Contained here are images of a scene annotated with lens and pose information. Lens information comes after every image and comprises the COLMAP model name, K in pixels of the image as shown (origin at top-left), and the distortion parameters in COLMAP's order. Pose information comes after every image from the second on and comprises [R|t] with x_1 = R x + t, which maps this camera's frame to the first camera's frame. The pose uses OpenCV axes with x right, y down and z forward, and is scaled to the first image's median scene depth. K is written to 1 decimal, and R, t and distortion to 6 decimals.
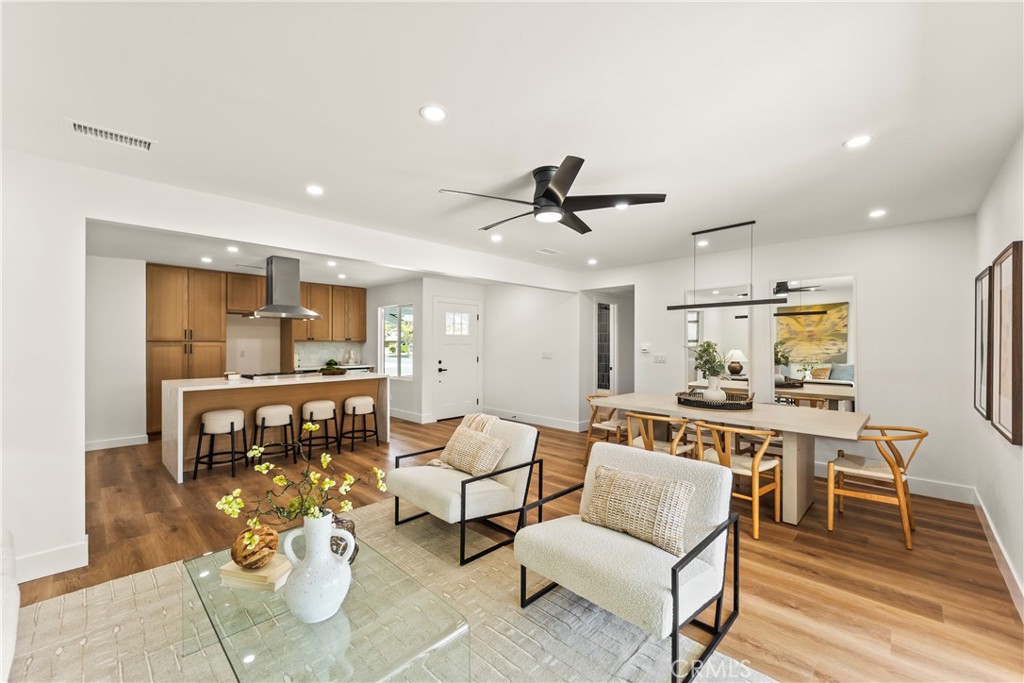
lens RADIAL K [[410.8, 0, 515.6], [0, 410.8, 343.6], [0, 0, 1]] dist [0.016090, -0.006696]
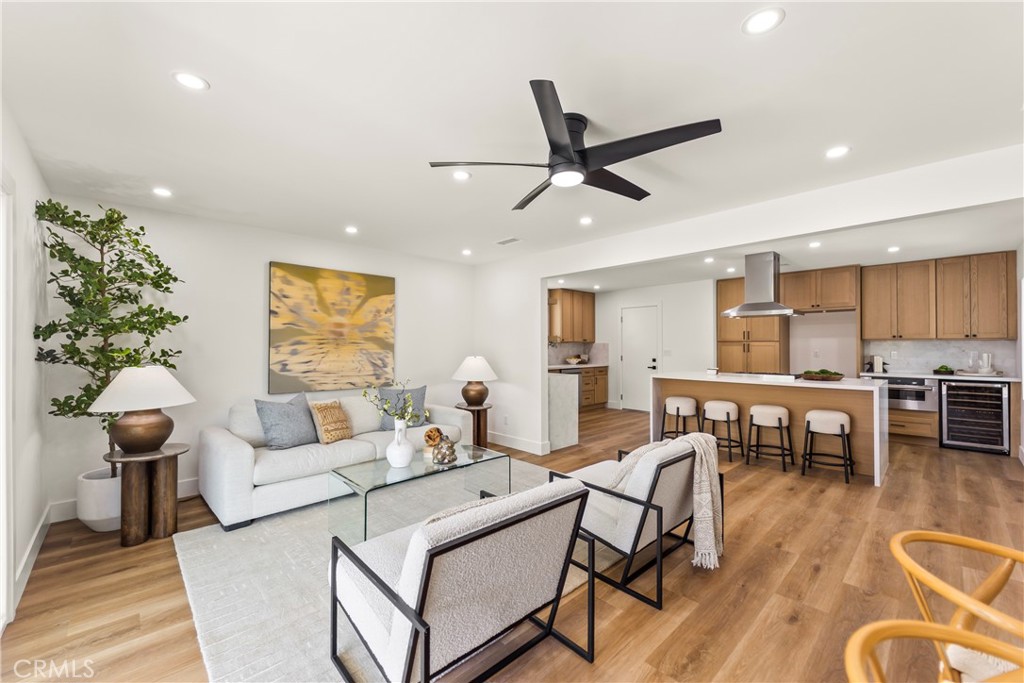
lens RADIAL K [[410.8, 0, 508.2], [0, 410.8, 342.8], [0, 0, 1]] dist [0.016090, -0.006696]
pose [[-0.053457, -0.007829, -0.998539, 0.429393], [-0.000702, 0.999969, -0.007802, 0.009067], [0.998570, 0.000284, -0.053461, 0.446107]]
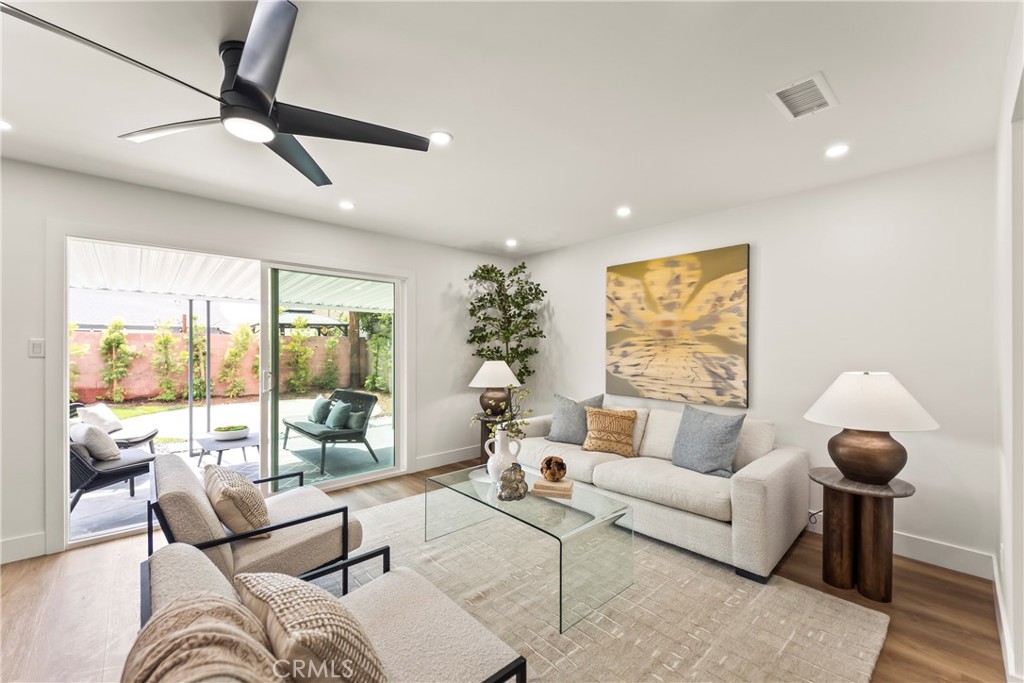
lens RADIAL K [[410.8, 0, 515.3], [0, 410.8, 350.6], [0, 0, 1]] dist [0.016090, -0.006696]
pose [[-0.998020, -0.002986, 0.062829, -0.169894], [-0.002509, 0.999967, 0.007671, 0.009003], [-0.062850, 0.007498, -0.997995, 0.767904]]
